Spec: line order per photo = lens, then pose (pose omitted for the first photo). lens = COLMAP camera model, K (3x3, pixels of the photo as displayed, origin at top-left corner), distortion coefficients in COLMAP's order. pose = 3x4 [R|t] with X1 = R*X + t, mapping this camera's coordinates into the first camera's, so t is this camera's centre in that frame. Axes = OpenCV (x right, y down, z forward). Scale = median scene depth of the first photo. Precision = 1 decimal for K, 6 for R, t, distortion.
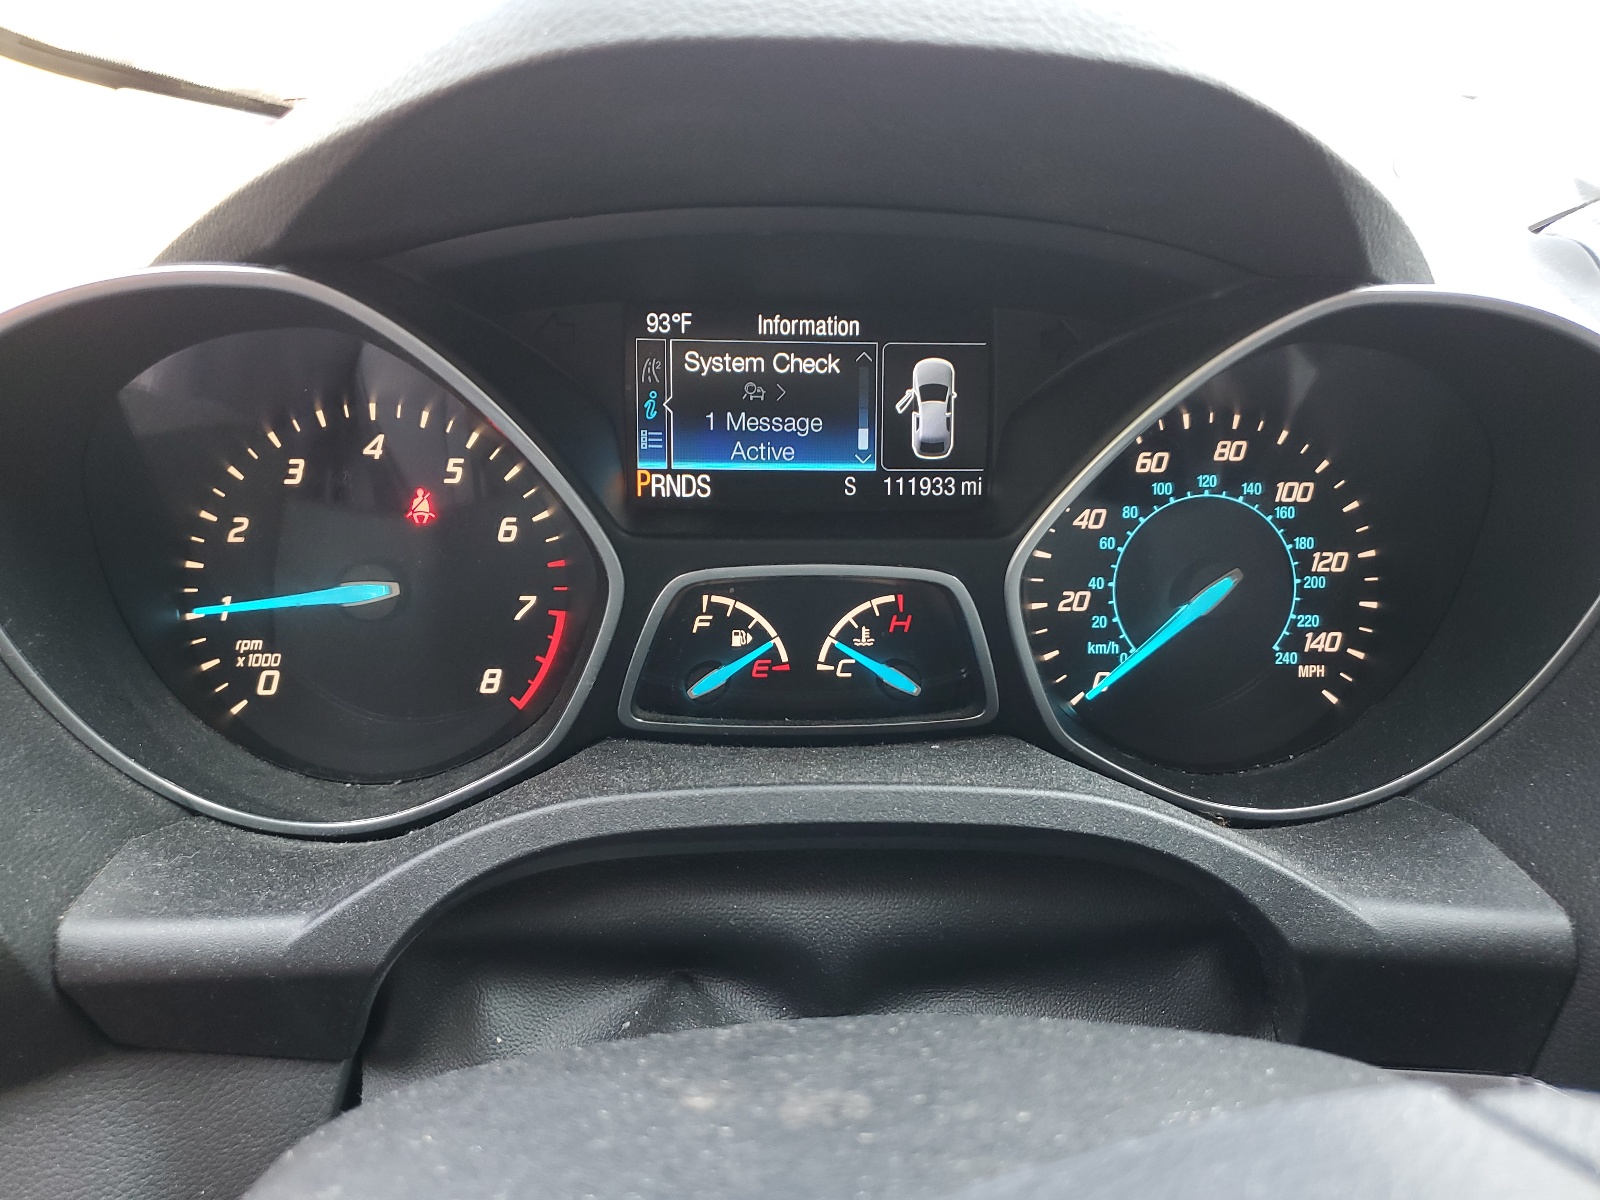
lens RADIAL K [[1230.3, 0, 800.0], [0, 1230.3, 603.1], [0, 0, 1]] dist [-0.000160, 0.000950]
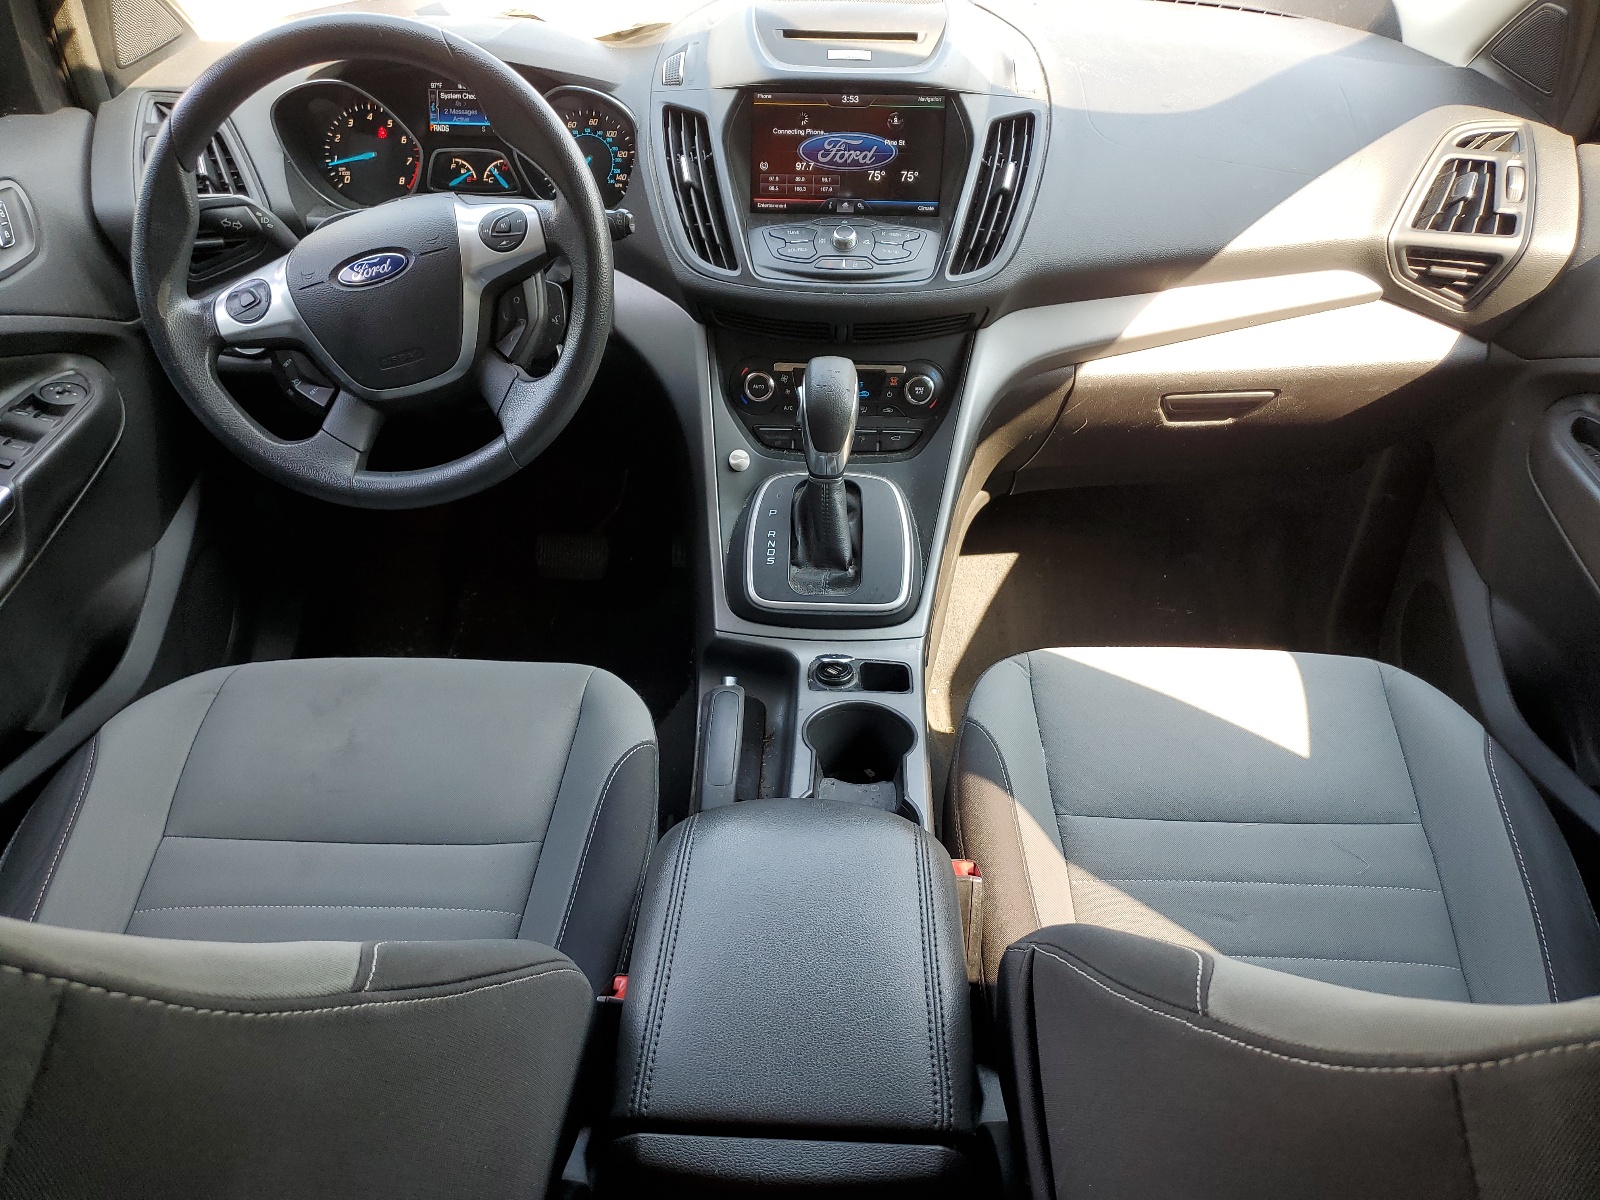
lens RADIAL K [[1230.3, 0, 799.2], [0, 1230.3, 597.9], [0, 0, 1]] dist [-0.000160, 0.000950]
pose [[0.994242, 0.053721, -0.092724, 1.463746], [-0.030132, 0.970508, 0.239177, 0.383278], [0.102838, -0.235006, 0.966538, -3.015606]]
